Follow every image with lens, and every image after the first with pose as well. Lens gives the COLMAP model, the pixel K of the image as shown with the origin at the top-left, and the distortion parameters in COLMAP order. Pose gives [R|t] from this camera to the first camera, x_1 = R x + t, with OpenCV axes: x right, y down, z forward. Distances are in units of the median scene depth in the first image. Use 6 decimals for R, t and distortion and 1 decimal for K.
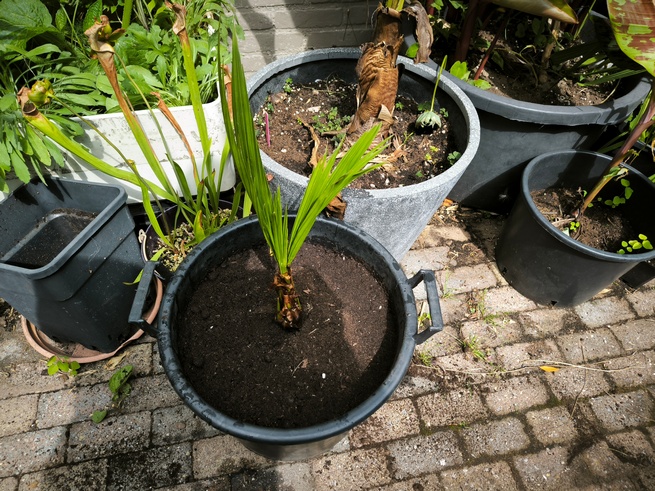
lens RADIAL K [[462.4, 0, 331.2], [0, 462.4, 244.7], [0, 0, 1]] dist [0.013560, -0.009295]
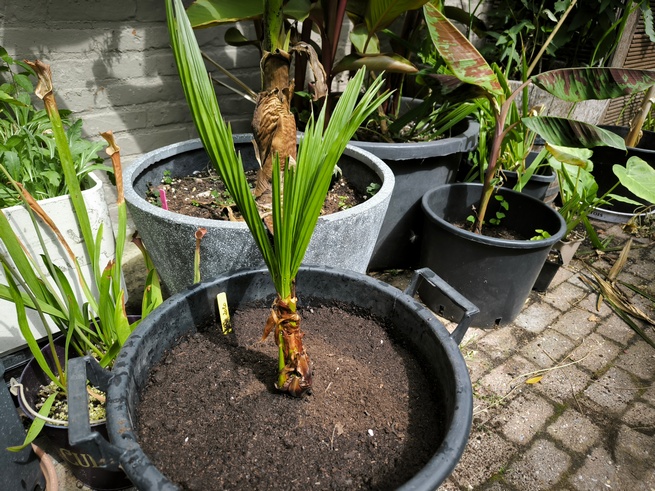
lens RADIAL K [[462.4, 0, 330.3], [0, 462.4, 243.6], [0, 0, 1]] dist [0.013560, -0.009295]
pose [[0.892174, -0.238546, 0.383564, -0.201755], [0.358767, 0.890163, -0.280886, 0.145083], [-0.274430, 0.388209, 0.879763, 0.191511]]
